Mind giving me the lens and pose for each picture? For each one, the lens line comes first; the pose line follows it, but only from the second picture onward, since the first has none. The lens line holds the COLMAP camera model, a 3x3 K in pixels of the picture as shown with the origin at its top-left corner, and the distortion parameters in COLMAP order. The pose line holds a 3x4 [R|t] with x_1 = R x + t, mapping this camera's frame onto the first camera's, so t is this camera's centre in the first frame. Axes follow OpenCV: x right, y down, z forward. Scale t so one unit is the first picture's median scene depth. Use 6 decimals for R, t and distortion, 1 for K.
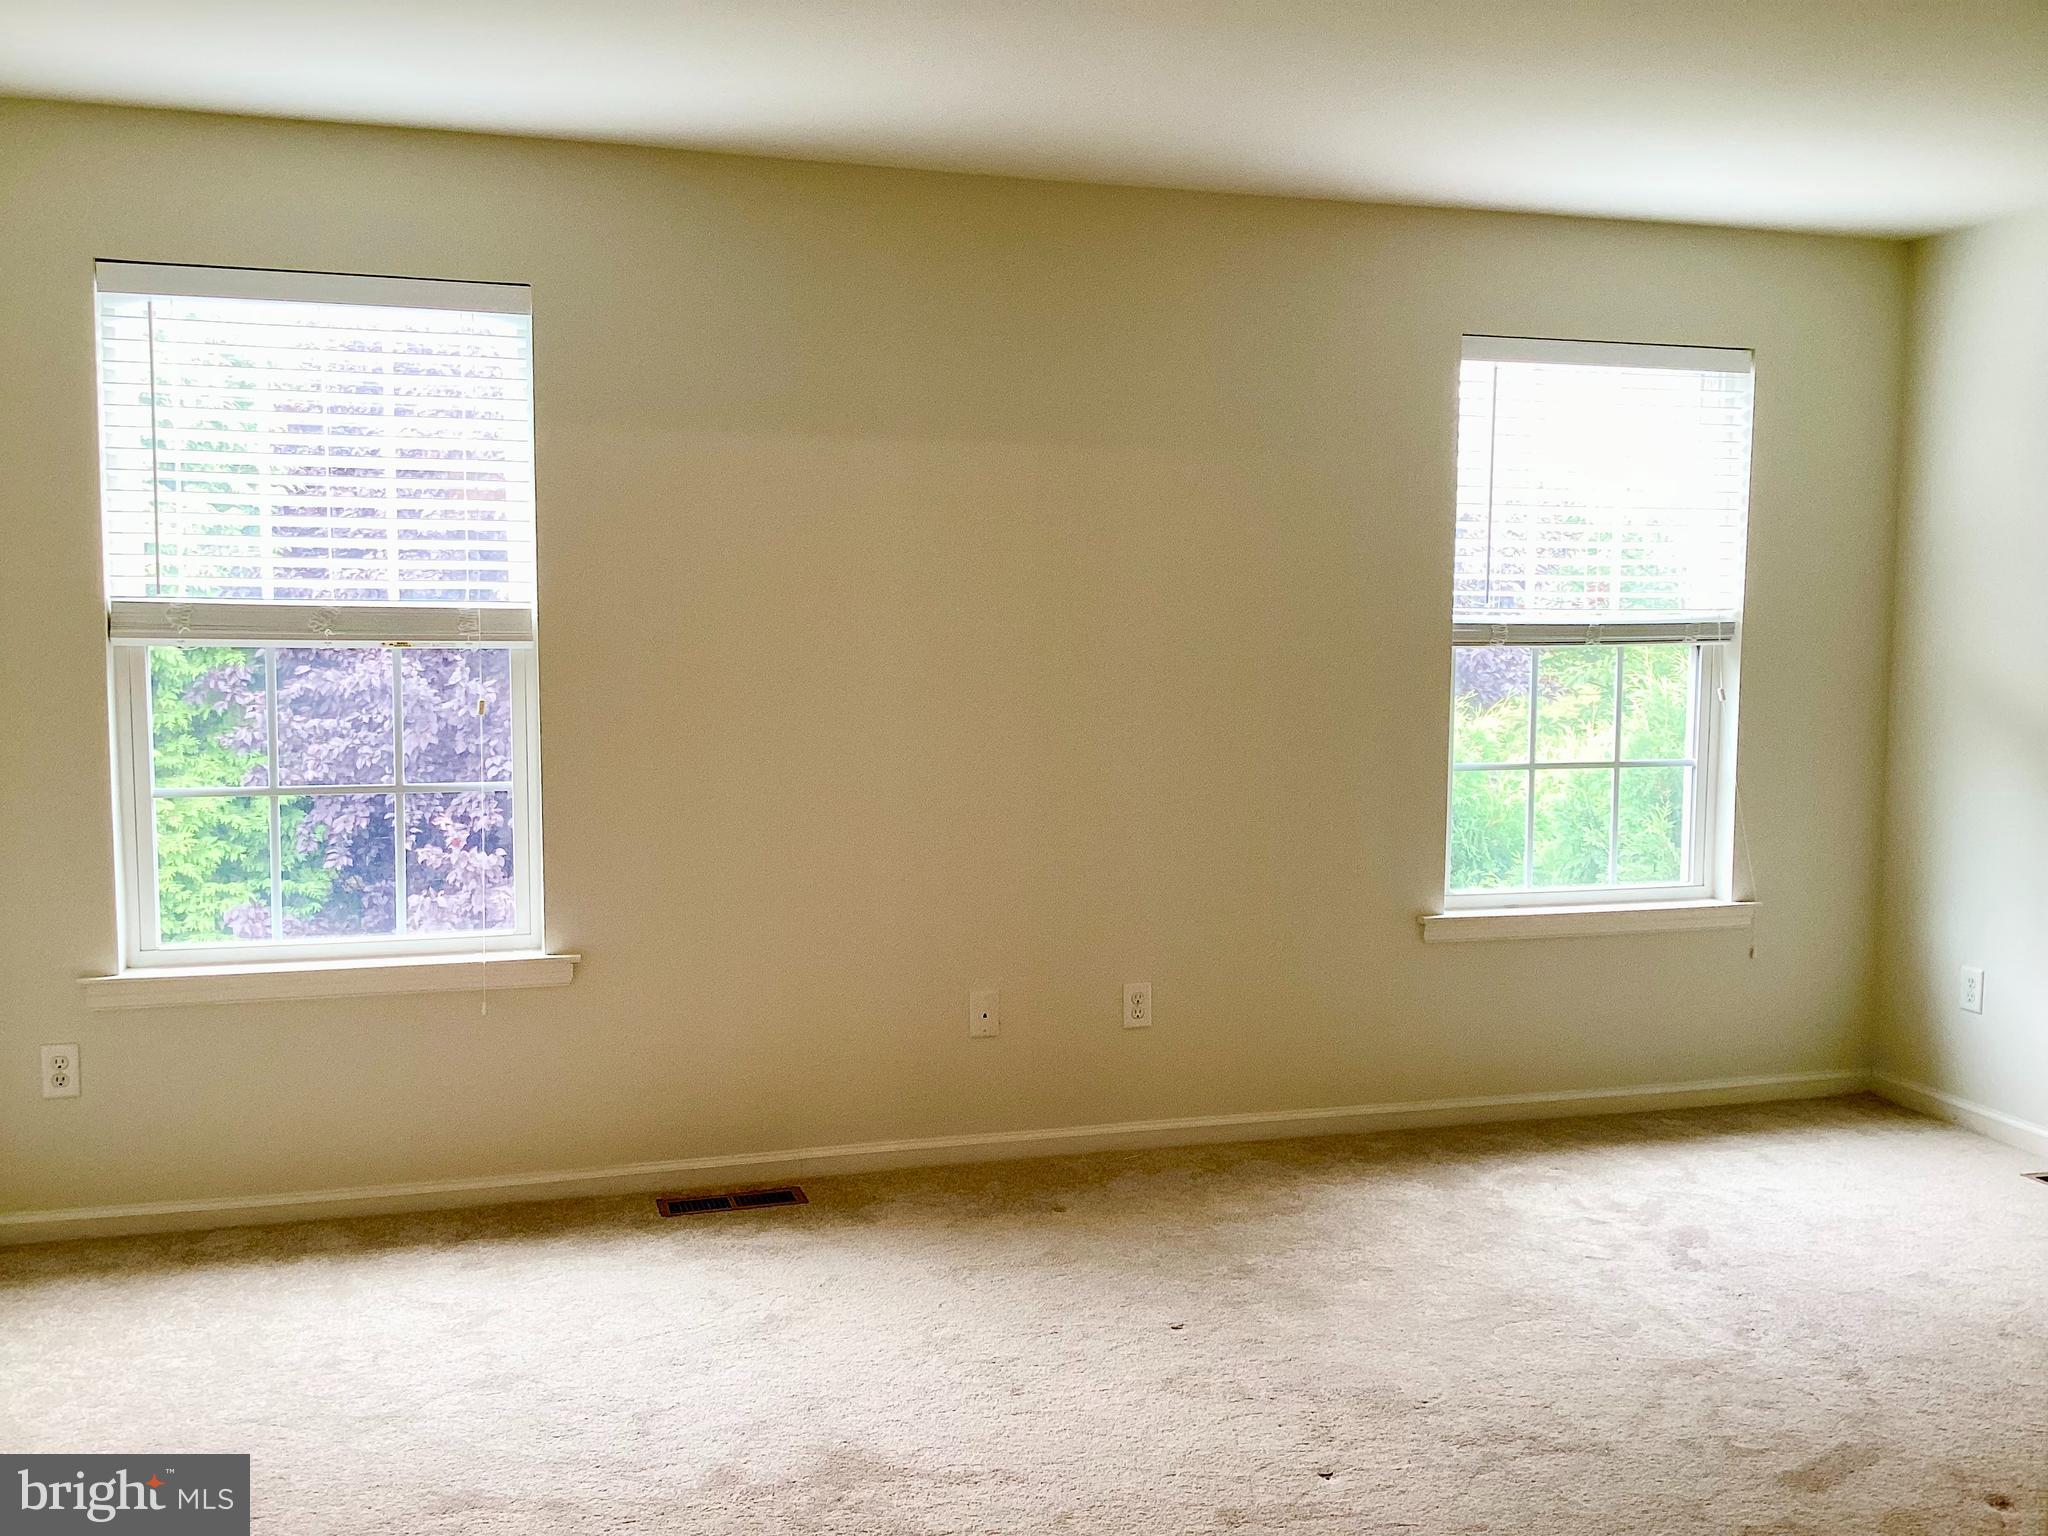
lens RADIAL K [[1844.6, 0, 1015.3], [0, 1844.6, 774.8], [0, 0, 1]] dist [0.116998, -0.214692]
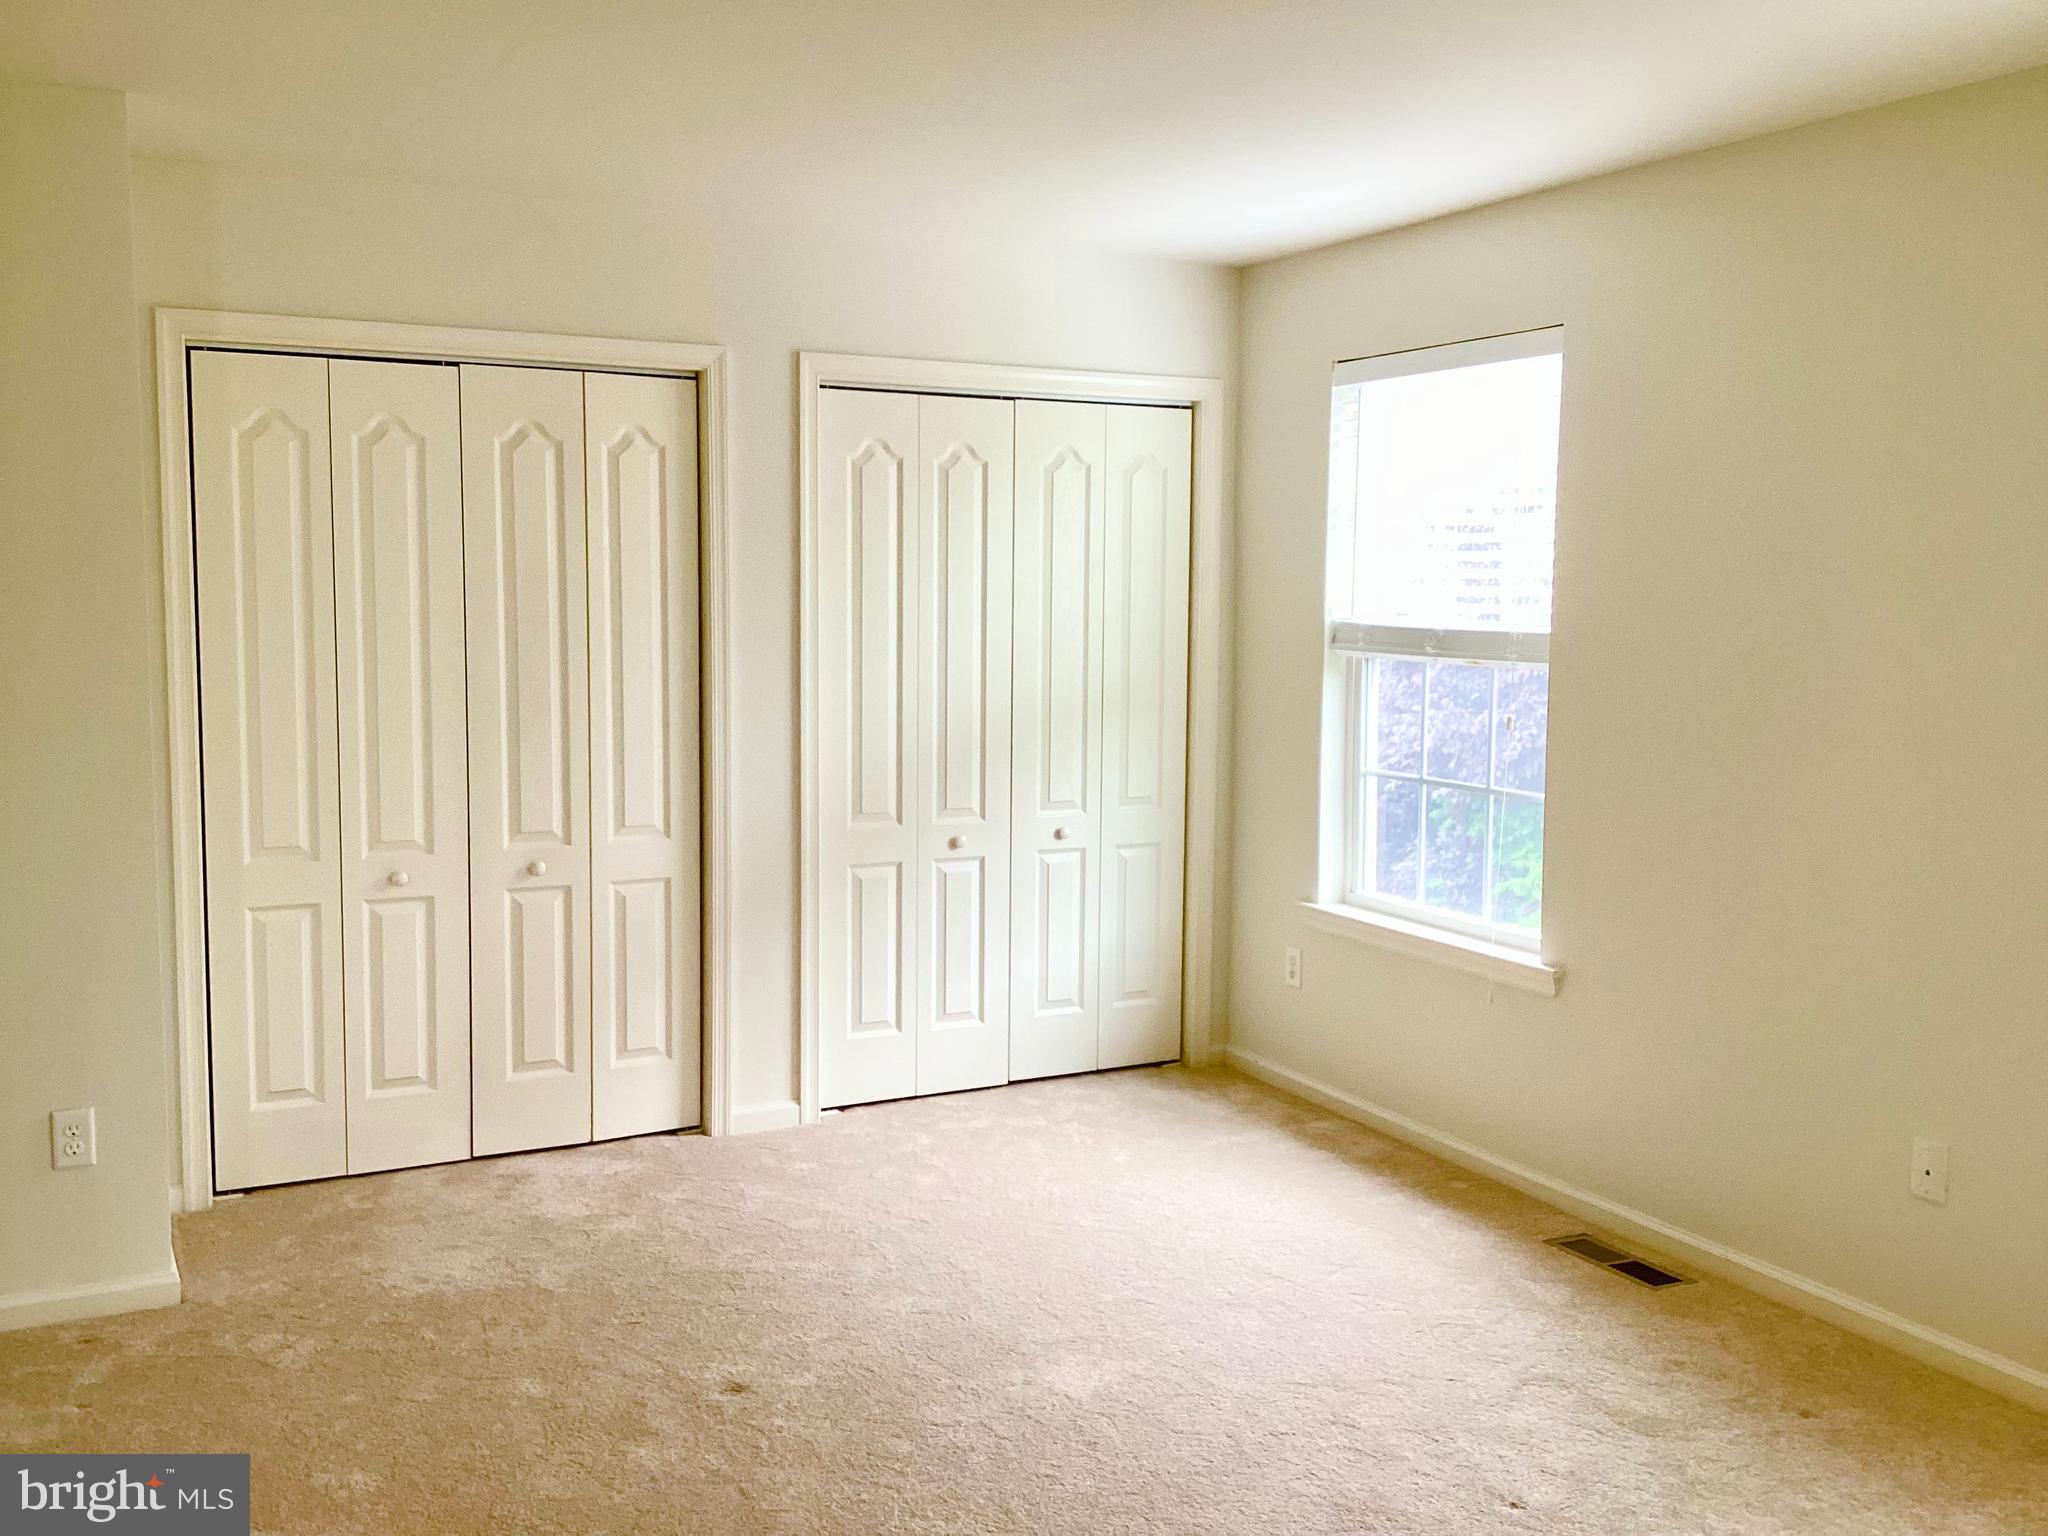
lens RADIAL K [[1844.6, 0, 1033.0], [0, 1844.6, 765.9], [0, 0, 1]] dist [0.116998, -0.214692]
pose [[0.204852, 0.086351, -0.974977, 1.023969], [-0.121627, 0.990626, 0.062182, -0.062937], [0.971207, 0.105845, 0.213434, 0.717687]]
